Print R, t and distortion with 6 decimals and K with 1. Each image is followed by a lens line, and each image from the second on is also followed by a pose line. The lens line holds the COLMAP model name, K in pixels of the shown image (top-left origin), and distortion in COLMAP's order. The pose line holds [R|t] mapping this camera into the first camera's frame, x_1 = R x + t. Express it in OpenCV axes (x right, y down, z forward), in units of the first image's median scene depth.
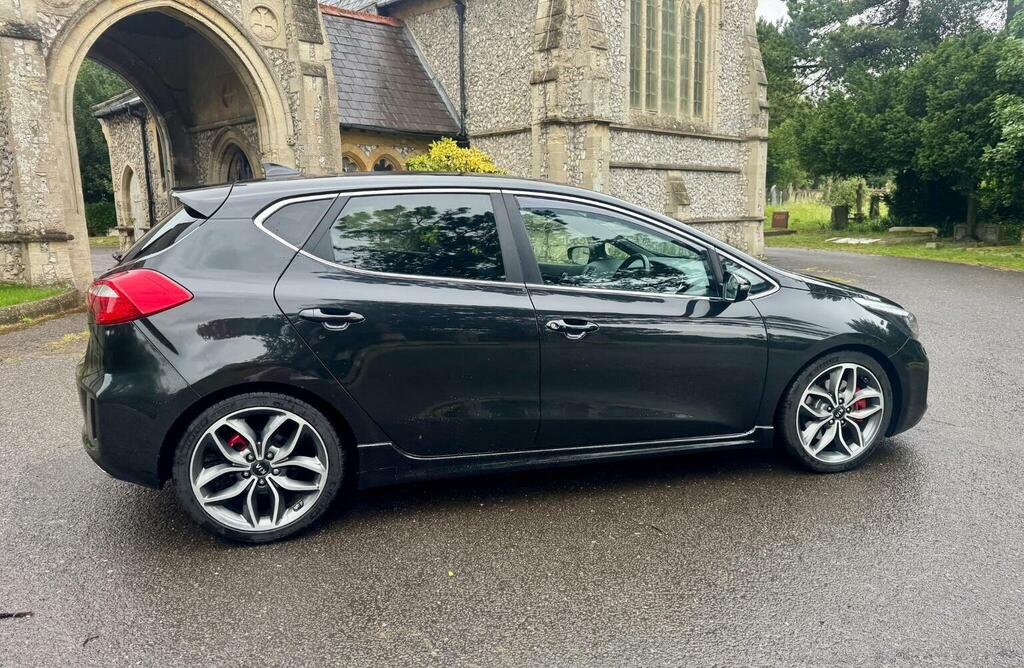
lens RADIAL K [[747.9, 0, 526.0], [0, 747.9, 355.4], [0, 0, 1]] dist [0.105003, -0.156179]
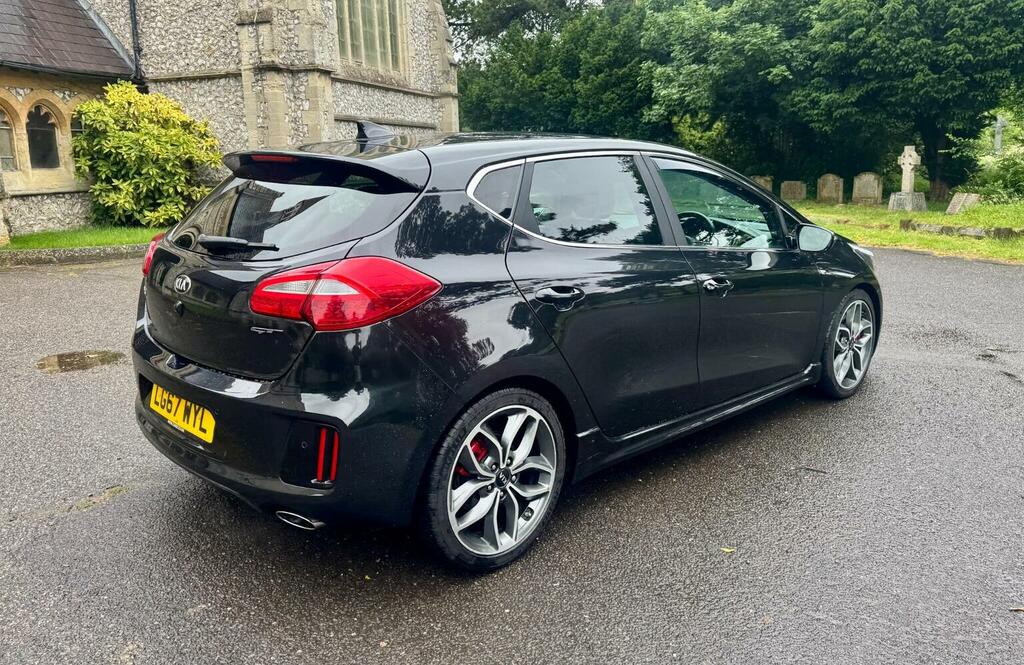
lens RADIAL K [[785.0, 0, 506.6], [0, 785.0, 304.7], [0, 0, 1]] dist [0.117299, -0.189334]
pose [[0.893783, -0.089737, 0.439430, -0.150697], [0.095956, 0.995353, 0.008094, -0.011235], [-0.438114, 0.034932, 0.898240, 0.038353]]
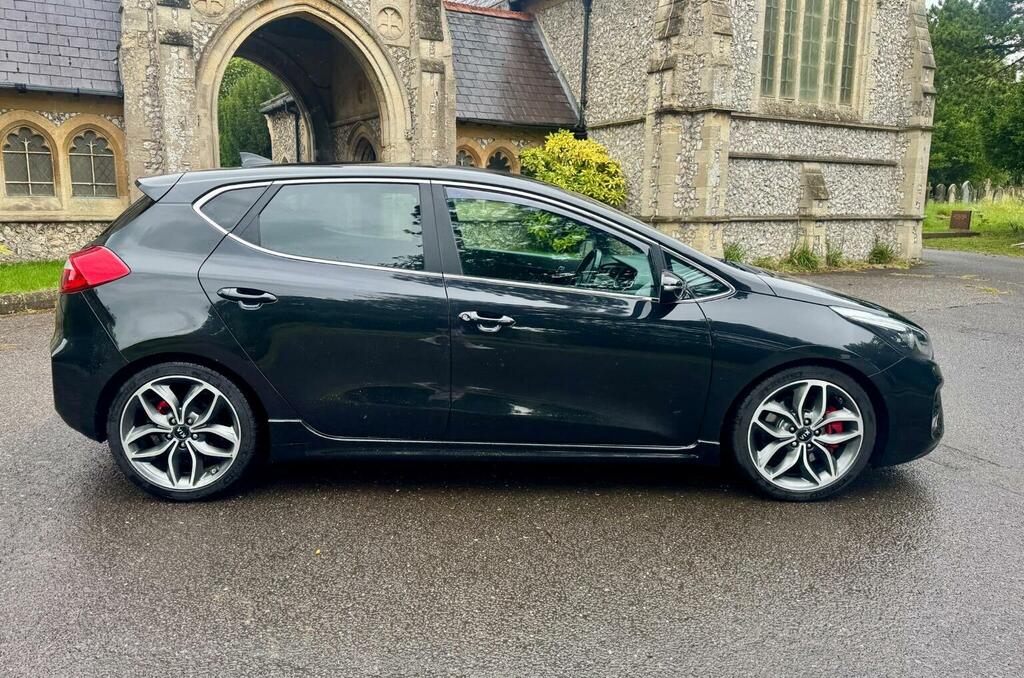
lens RADIAL K [[753.4, 0, 482.9], [0, 753.4, 338.4], [0, 0, 1]] dist [0.085102, -0.122819]
pose [[0.965442, 0.064565, -0.252493, 0.070107], [-0.067679, 0.997700, -0.003659, -0.002227], [0.251676, 0.020621, 0.967592, 0.009471]]
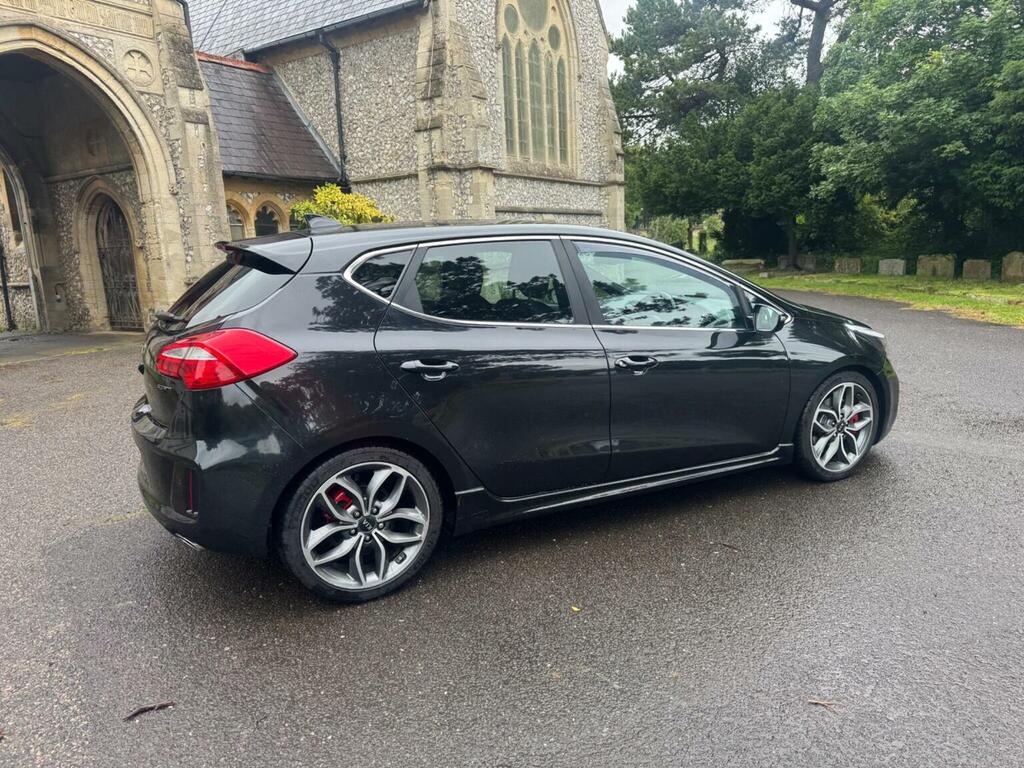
lens RADIAL K [[715.1, 0, 509.9], [0, 715.1, 391.4], [0, 0, 1]] dist [0.106511, -0.153511]
pose [[0.981383, -0.063322, 0.181323, -0.068085], [0.063133, 0.997982, 0.006816, -0.003894], [-0.181388, 0.004758, 0.983400, 0.008164]]
